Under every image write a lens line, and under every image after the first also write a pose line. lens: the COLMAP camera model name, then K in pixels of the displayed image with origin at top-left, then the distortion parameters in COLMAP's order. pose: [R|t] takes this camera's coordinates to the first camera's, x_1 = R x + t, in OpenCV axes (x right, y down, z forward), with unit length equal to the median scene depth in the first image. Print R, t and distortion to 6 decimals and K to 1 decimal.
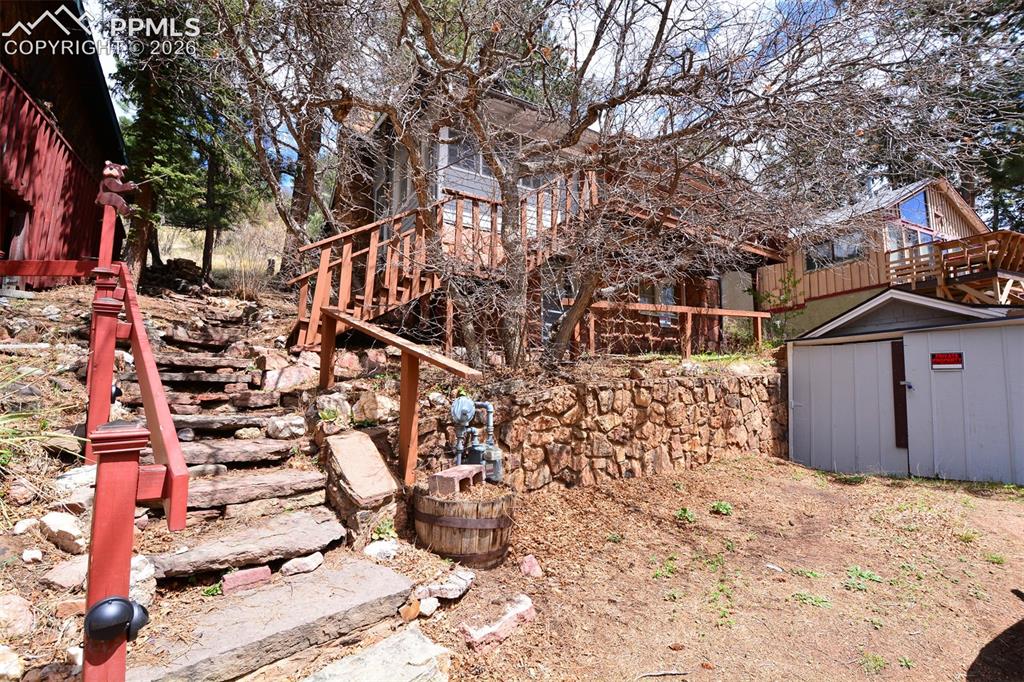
lens RADIAL K [[448.9, 0, 508.0], [0, 448.9, 351.1], [0, 0, 1]] dist [-0.002808, -0.000997]
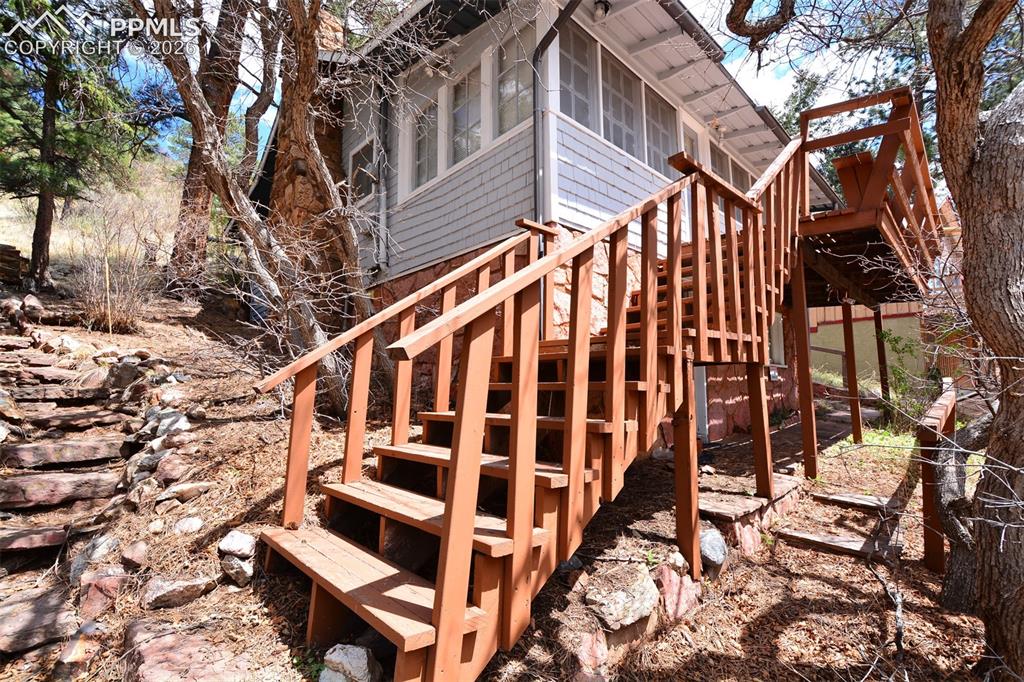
lens RADIAL K [[446.2, 0, 509.6], [0, 446.2, 351.2], [0, 0, 1]] dist [0.014849, -0.019661]
pose [[0.979330, 0.008763, 0.202080, -0.172678], [-0.014070, 0.999592, 0.024840, -0.087918], [-0.201780, -0.027170, 0.979054, 0.288045]]
